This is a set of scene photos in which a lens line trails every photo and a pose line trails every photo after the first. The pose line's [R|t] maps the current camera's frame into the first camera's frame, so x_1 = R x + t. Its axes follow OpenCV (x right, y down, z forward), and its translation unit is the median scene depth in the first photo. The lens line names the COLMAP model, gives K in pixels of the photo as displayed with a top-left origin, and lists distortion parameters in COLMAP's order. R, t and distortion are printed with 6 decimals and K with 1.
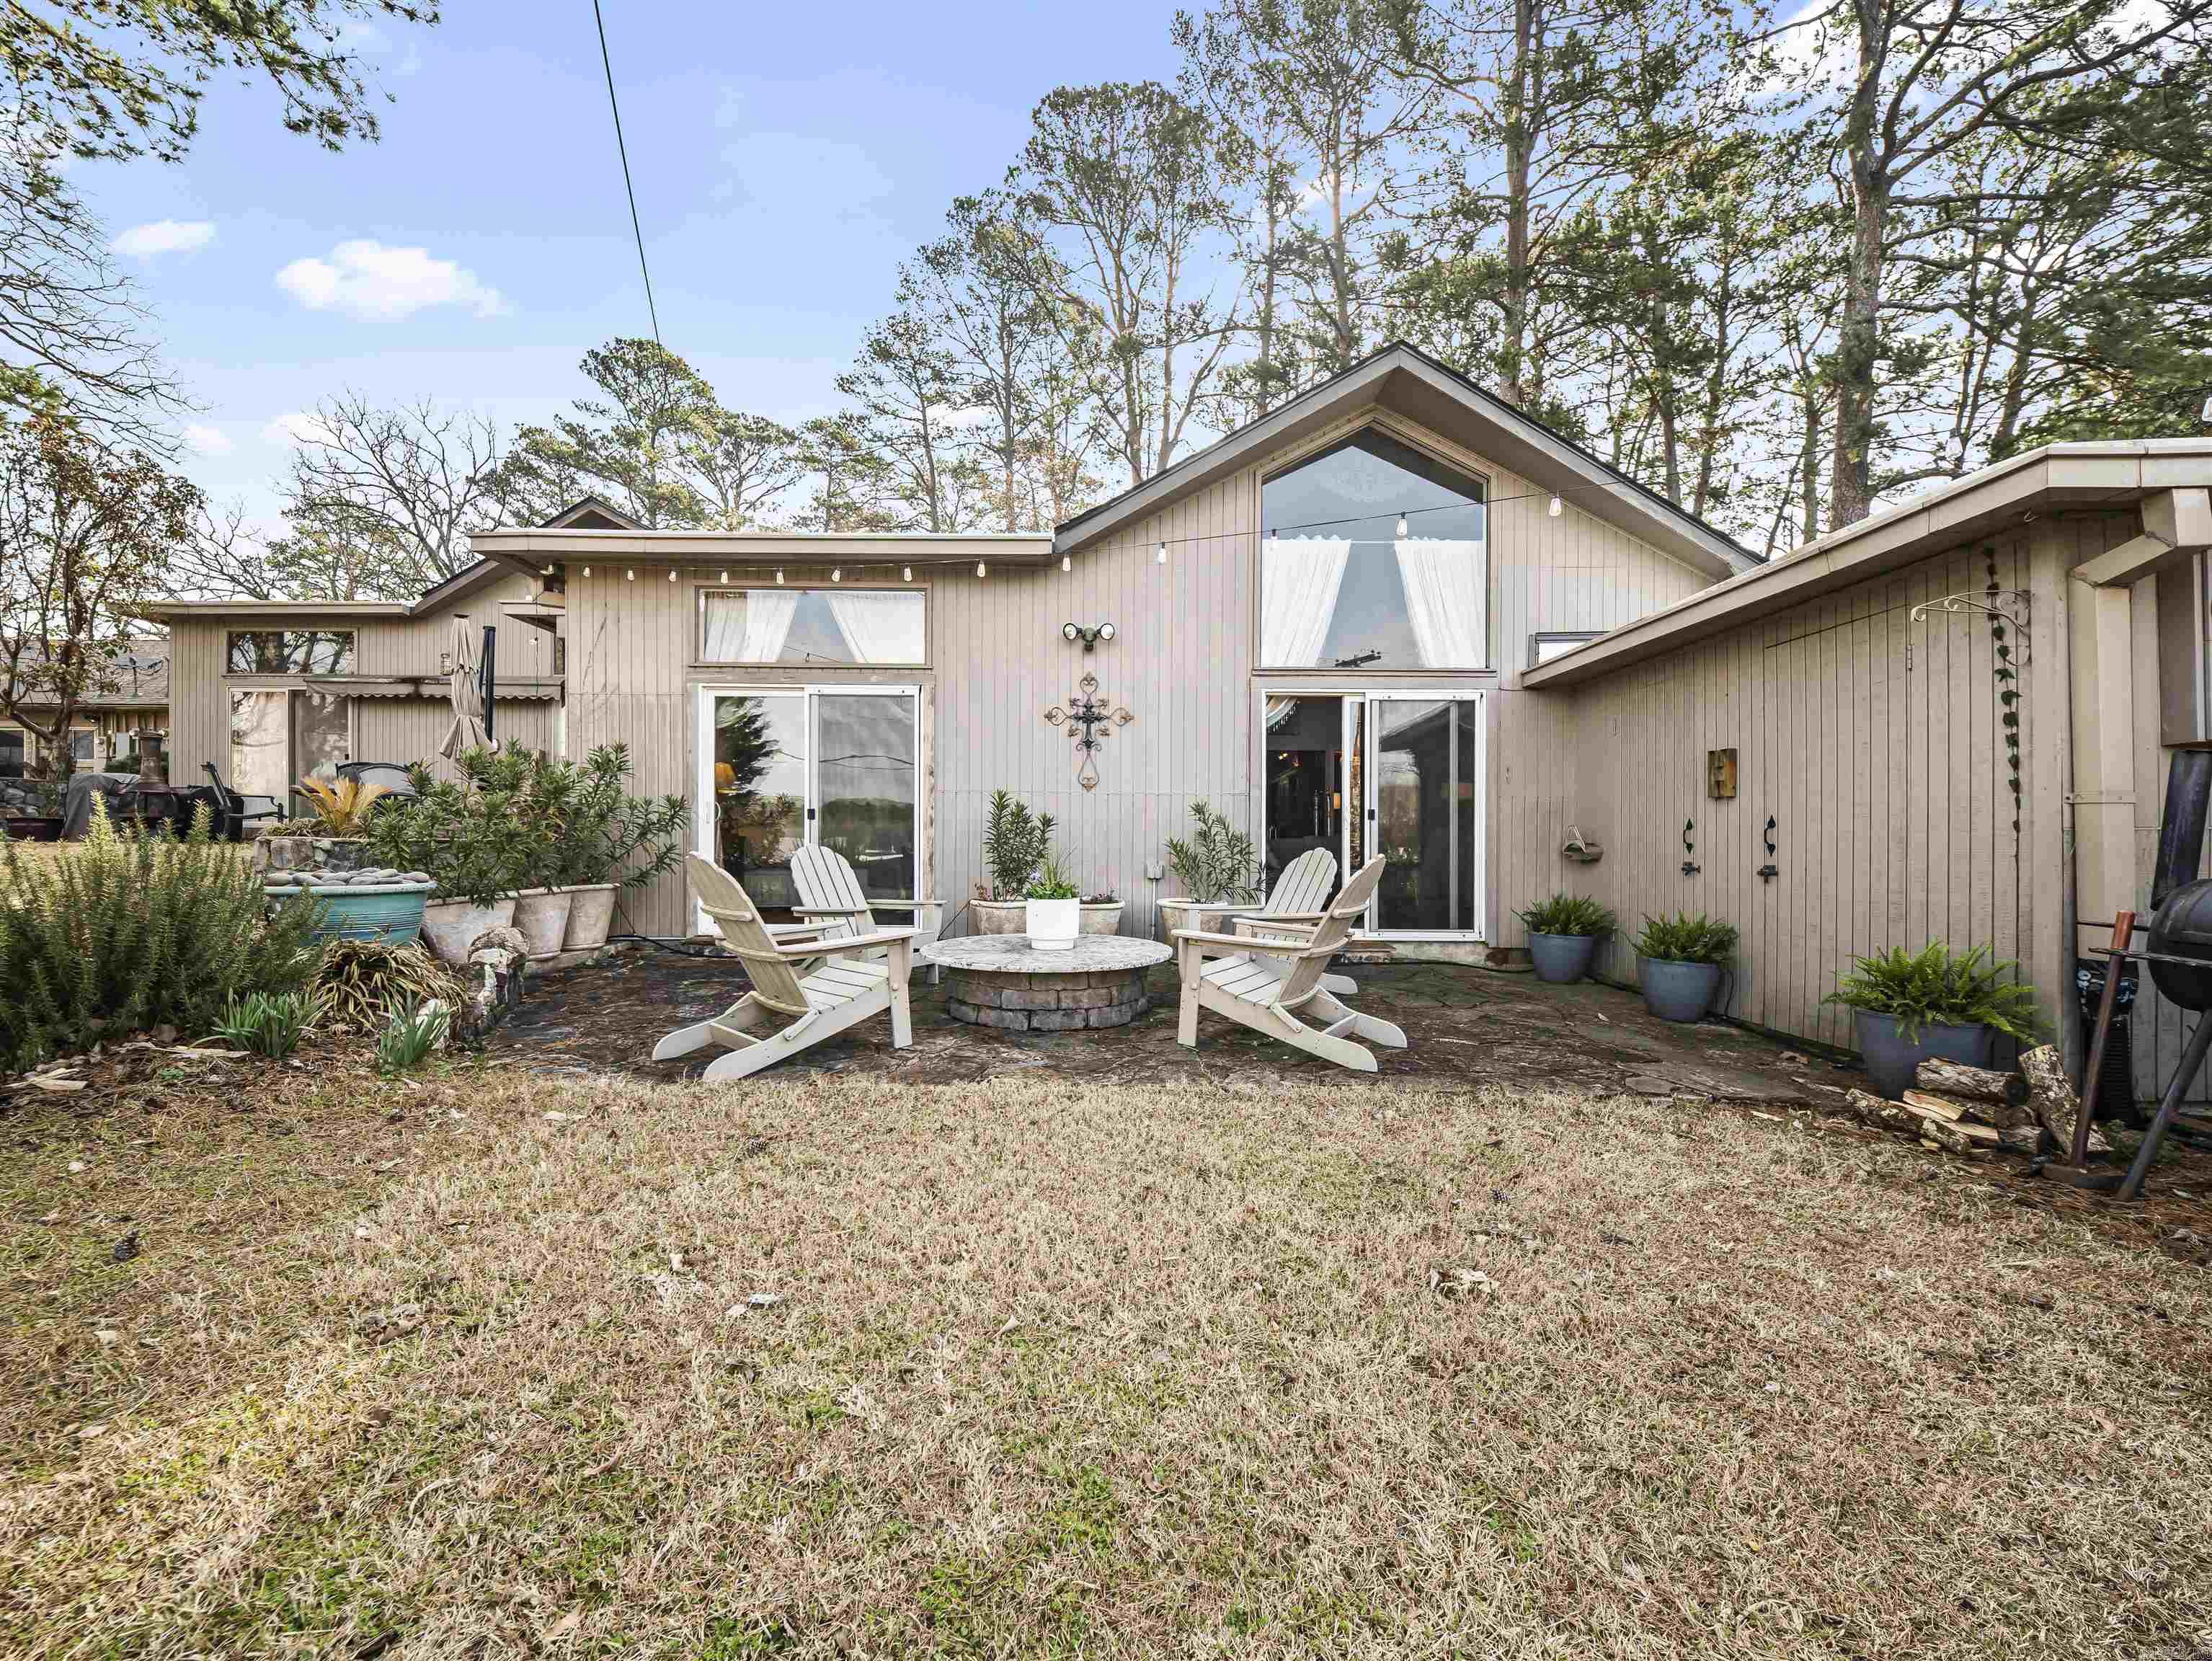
lens RADIAL K [[868.4, 0, 1108.2], [0, 868.4, 844.8], [0, 0, 1]] dist [0.047247, -0.016295]
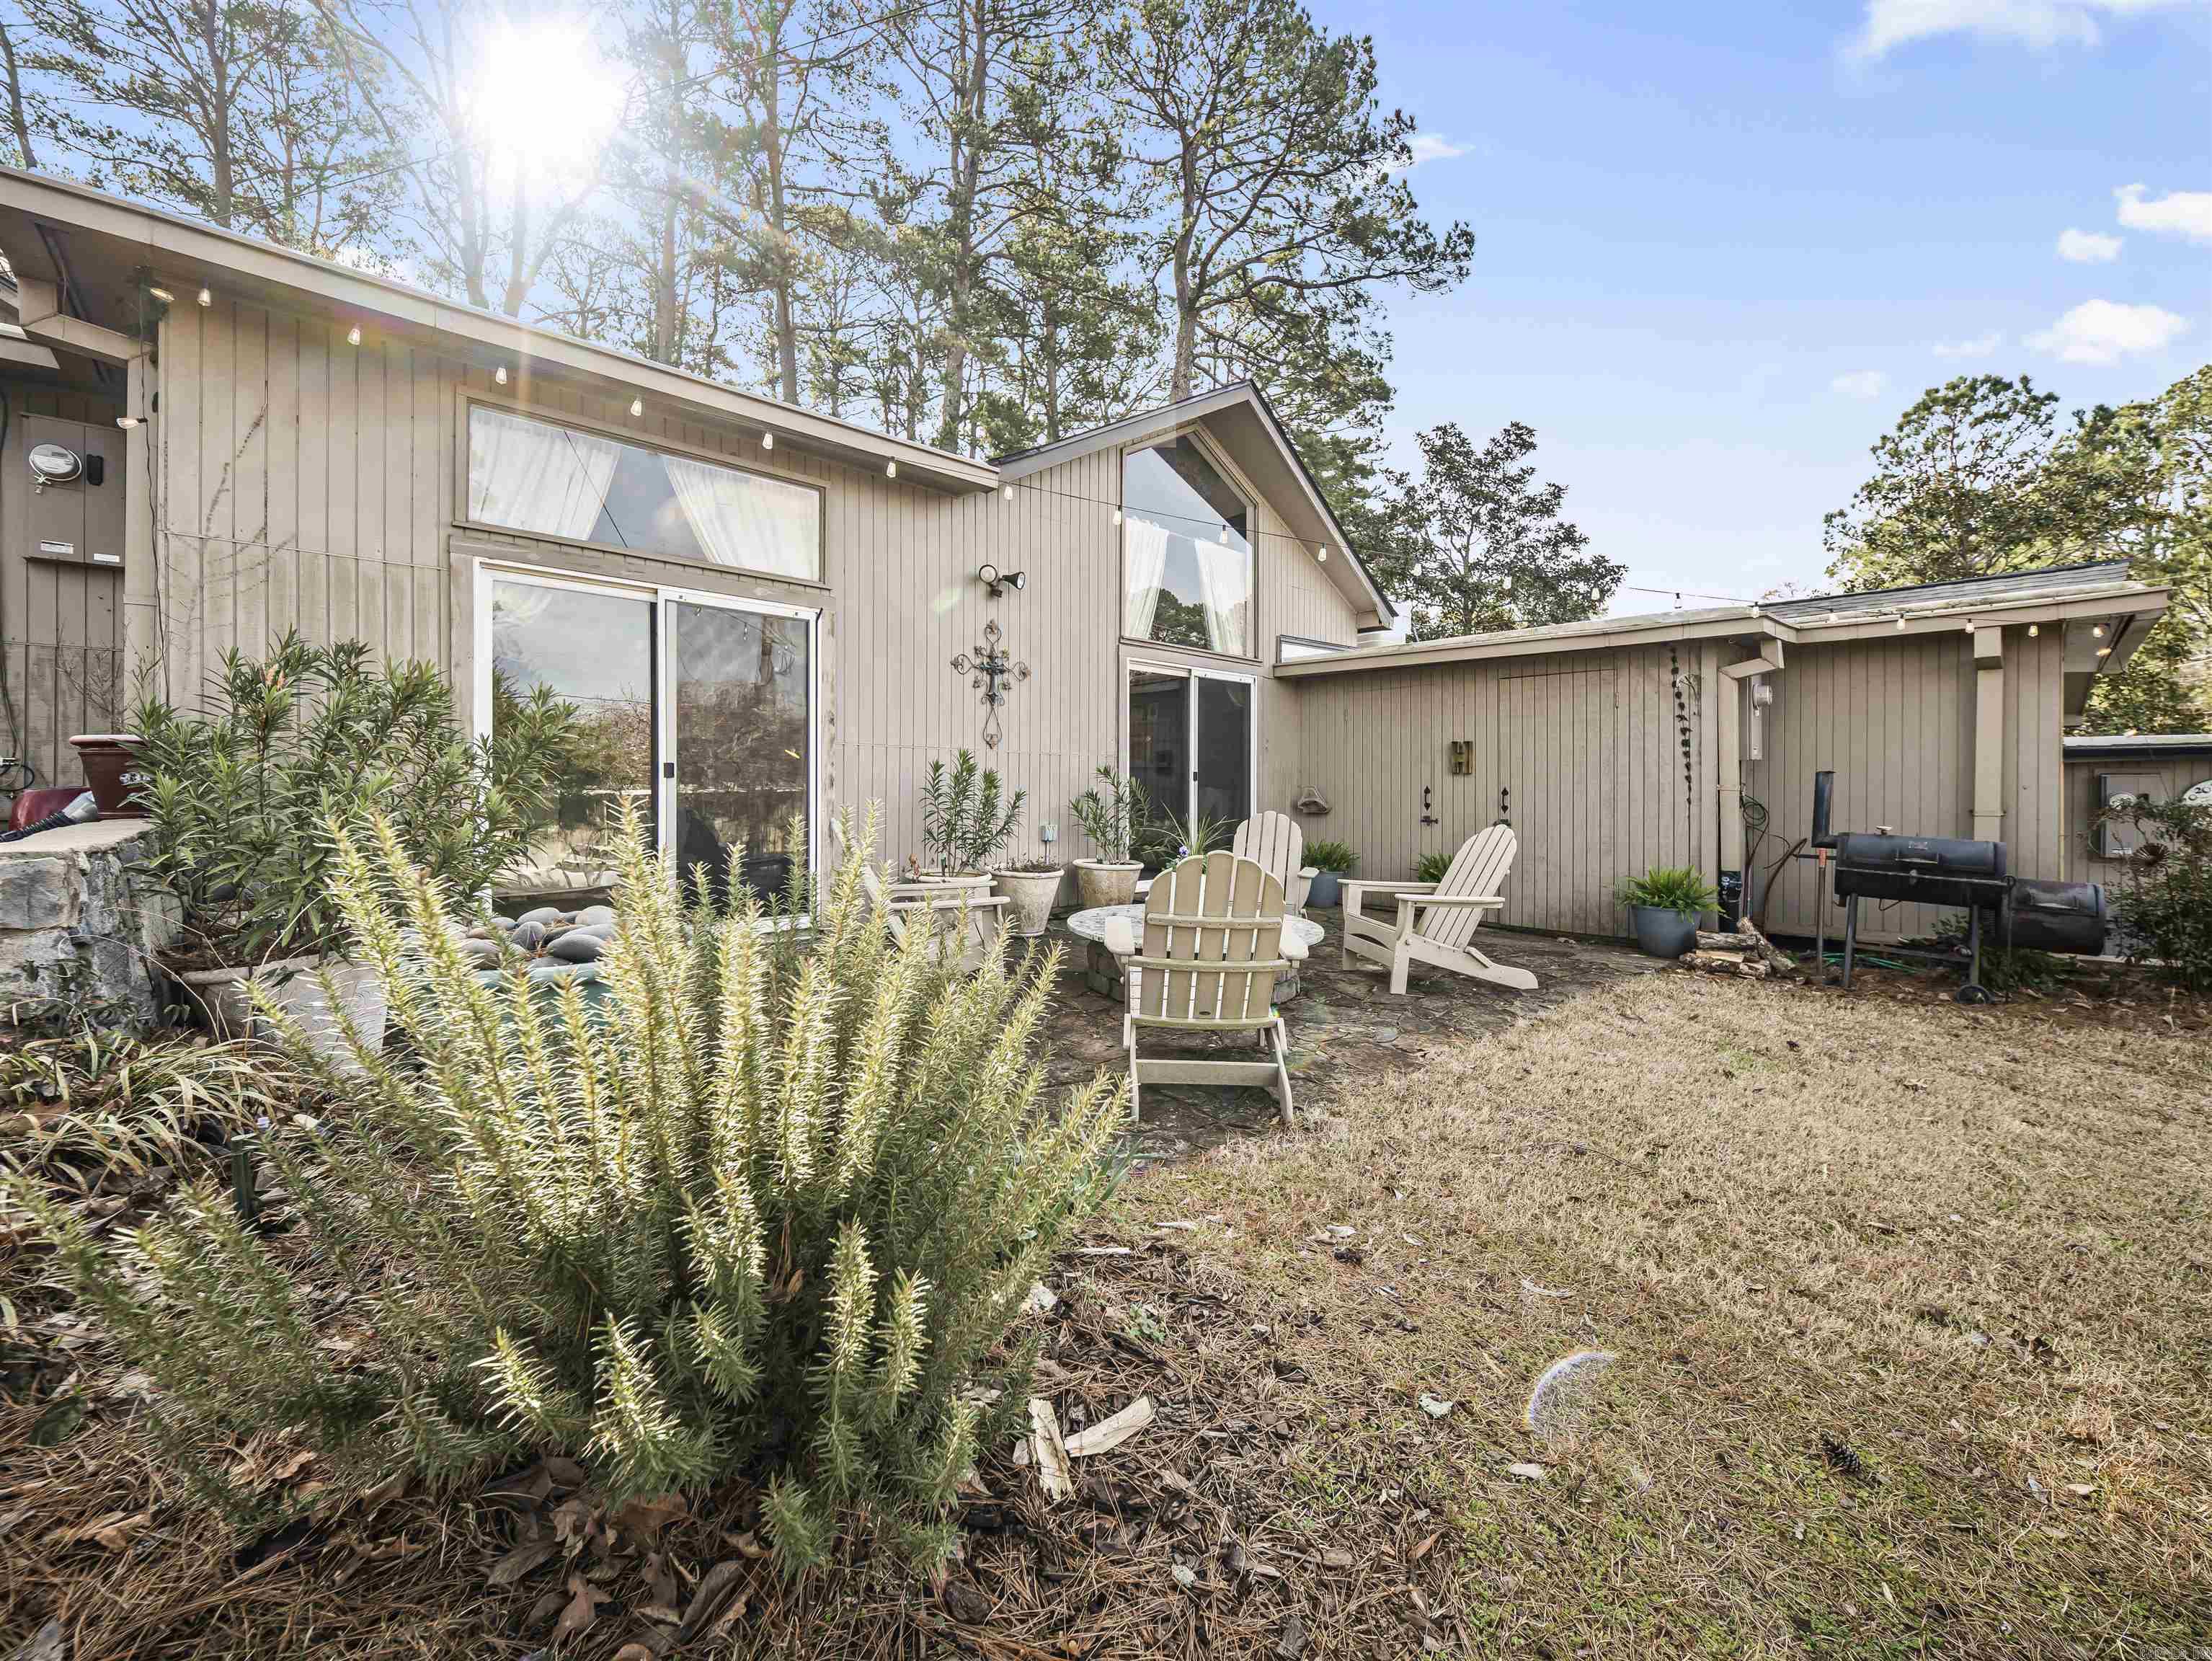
lens RADIAL K [[883.7, 0, 1106.5], [0, 883.7, 785.5], [0, 0, 1]] dist [0.051137, -0.017216]
pose [[0.726228, -0.001177, 0.687453, -0.579552], [-0.003974, 0.999975, 0.005910, -0.029592], [-0.687442, -0.007024, 0.726205, 0.239378]]
